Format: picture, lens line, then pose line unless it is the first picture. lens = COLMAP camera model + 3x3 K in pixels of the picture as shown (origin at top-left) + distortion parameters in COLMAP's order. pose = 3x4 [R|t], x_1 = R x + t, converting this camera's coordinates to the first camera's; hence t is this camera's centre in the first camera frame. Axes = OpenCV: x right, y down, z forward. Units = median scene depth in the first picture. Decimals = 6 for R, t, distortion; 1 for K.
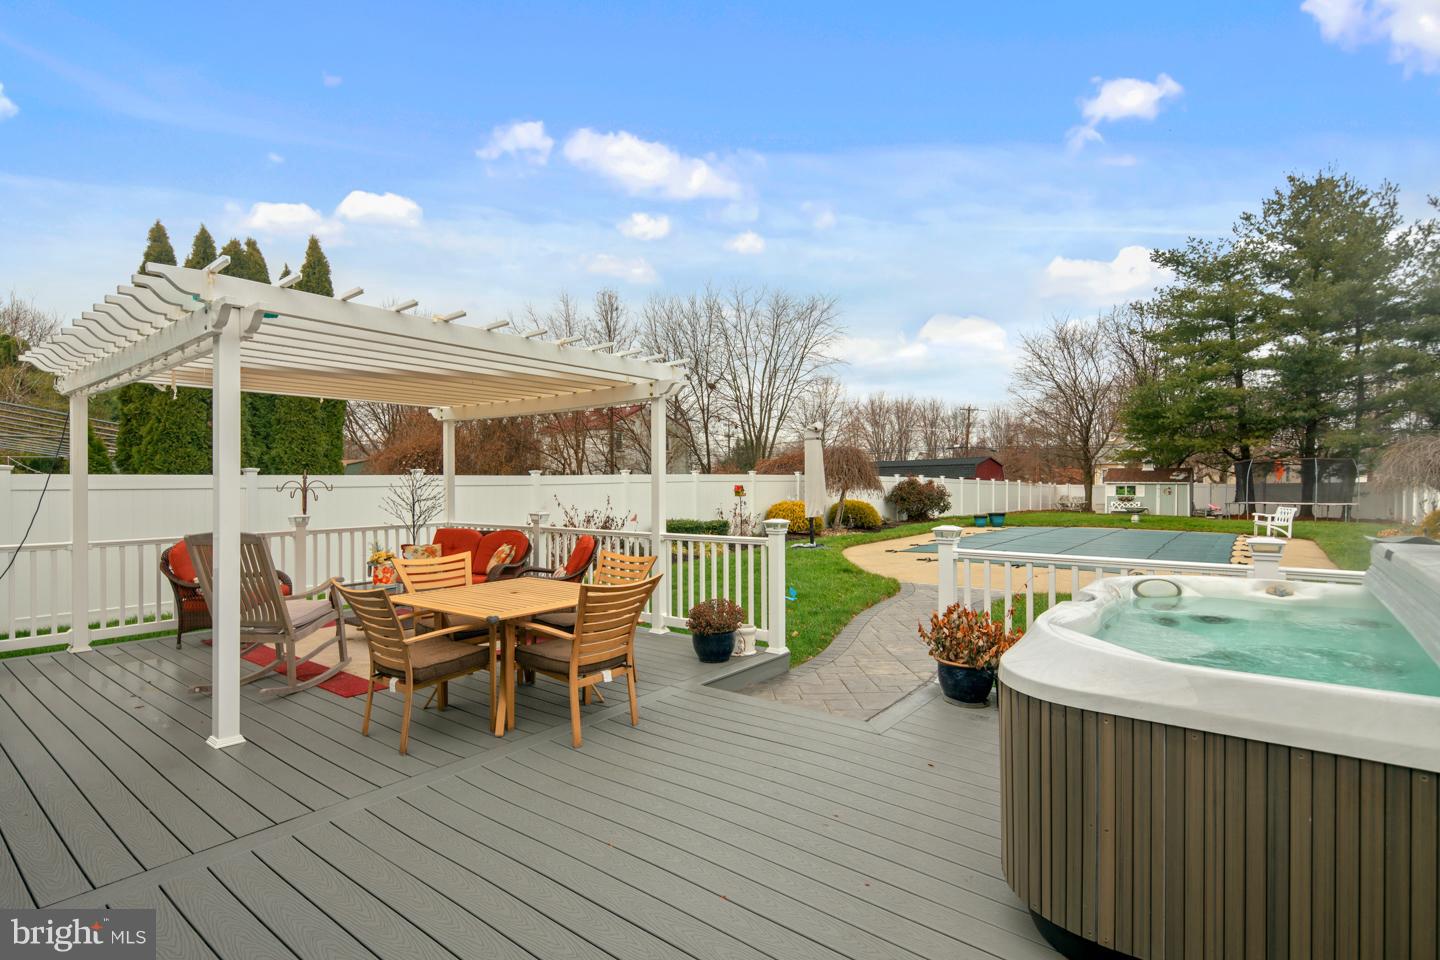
lens RADIAL K [[678.0, 0, 697.1], [0, 678.0, 492.1], [0, 0, 1]] dist [0.002102, -0.000413]
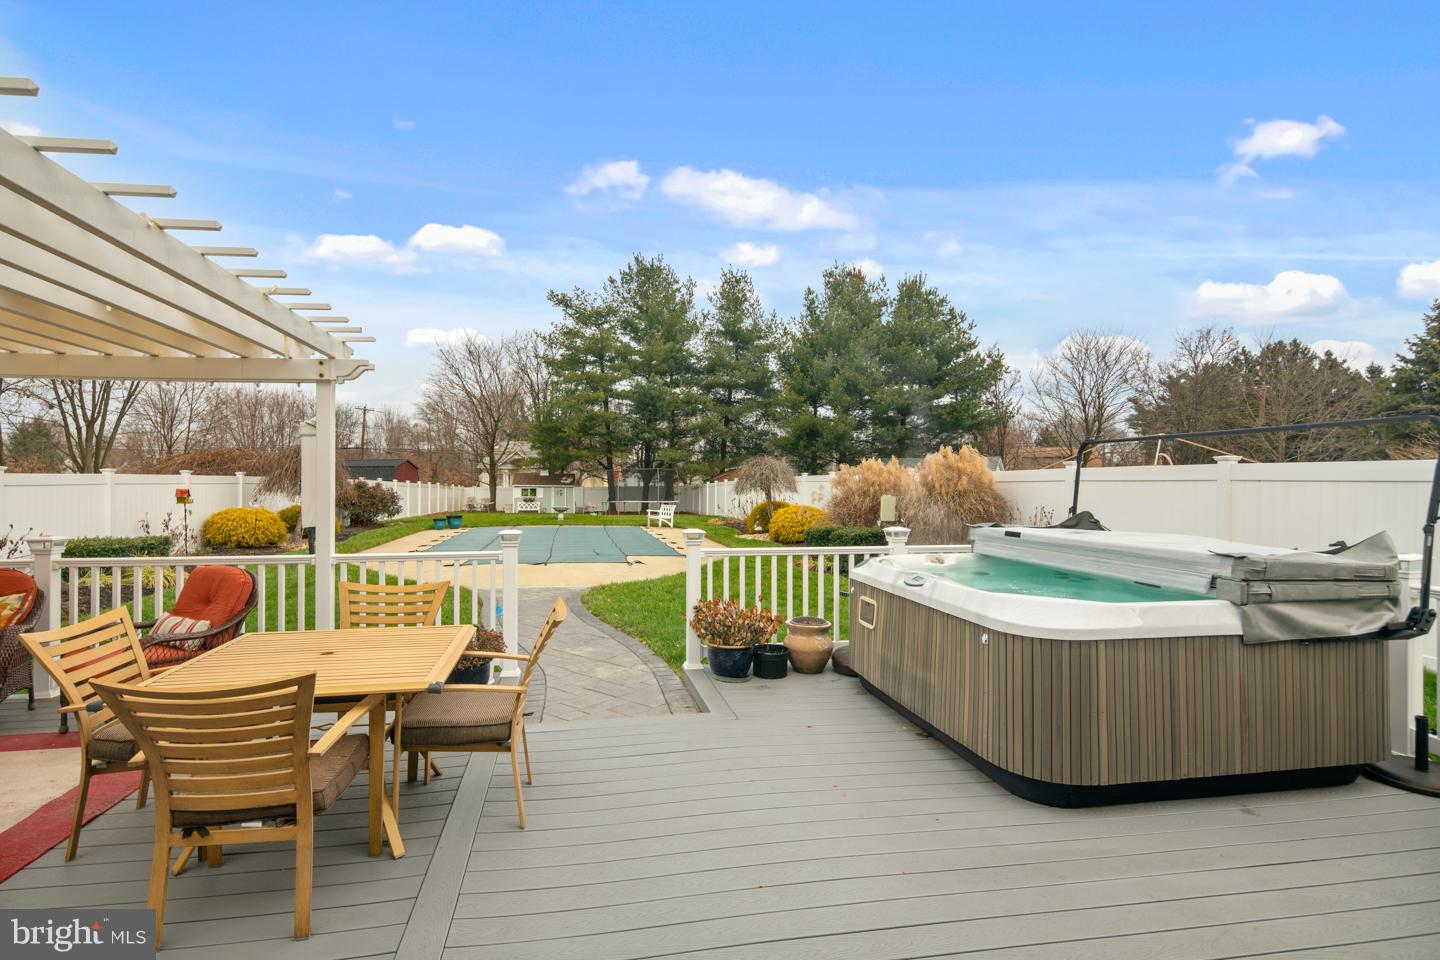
lens RADIAL K [[687.7, 0, 668.6], [0, 687.7, 480.3], [0, 0, 1]] dist [0.003297, 0.000127]
pose [[0.680016, 0.008317, 0.733150, -0.072538], [0.006199, 0.999835, -0.017092, -0.001750], [-0.733171, 0.016167, 0.679852, 0.035312]]
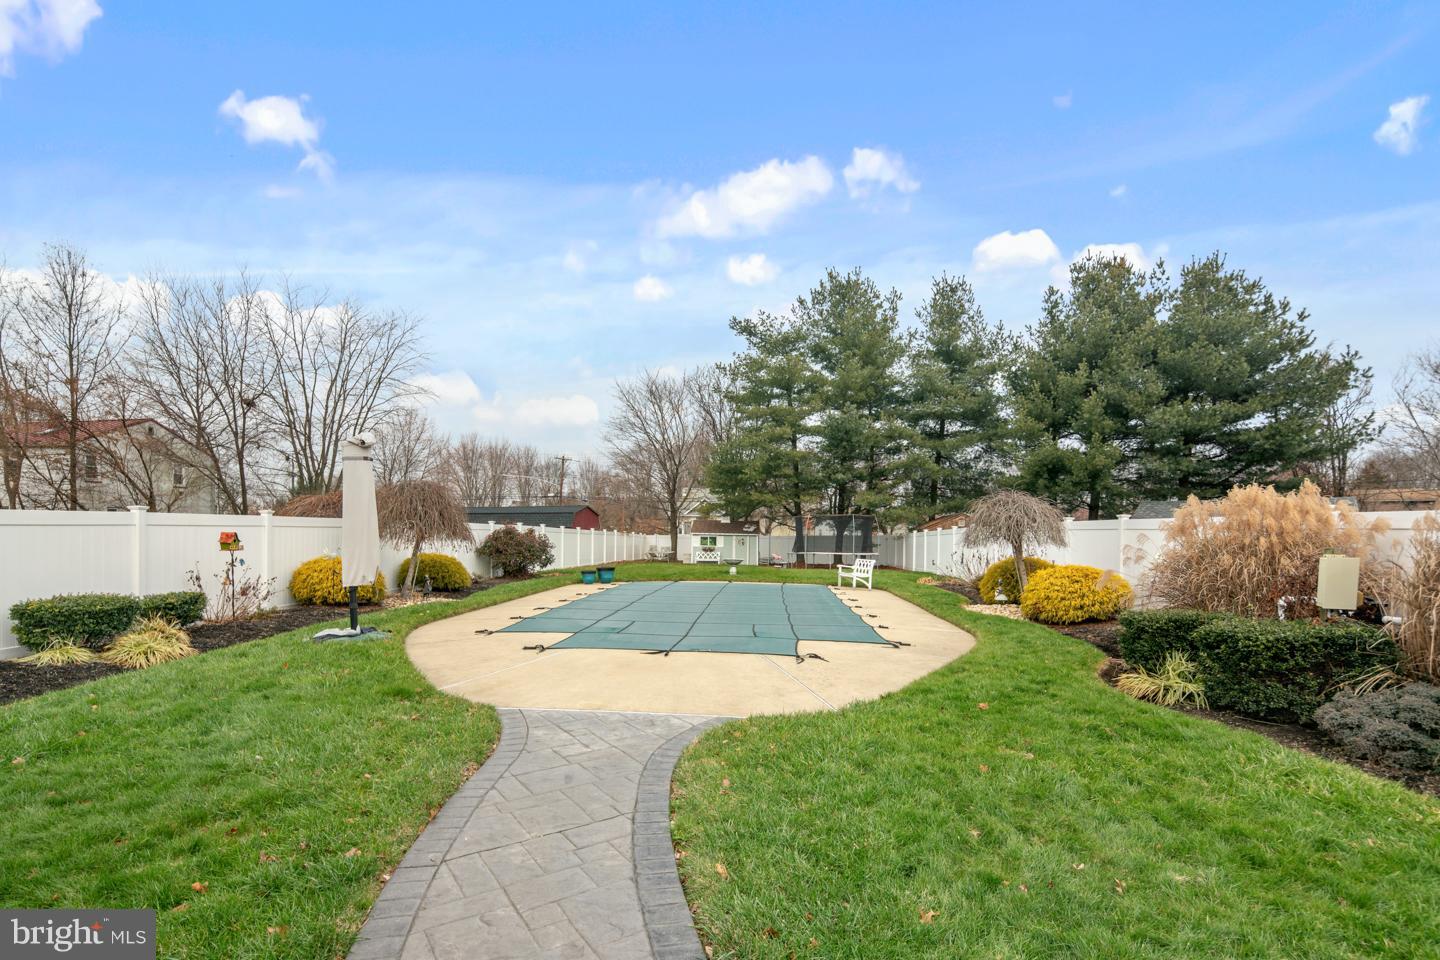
lens RADIAL K [[684.1, 0, 699.1], [0, 684.1, 531.0], [0, 0, 1]] dist [0.008711, -0.000206]
pose [[0.834409, 0.012327, 0.551007, 0.039154], [-0.004549, 0.999870, -0.015480, -0.001992], [-0.551127, 0.010409, 0.834357, 0.138681]]
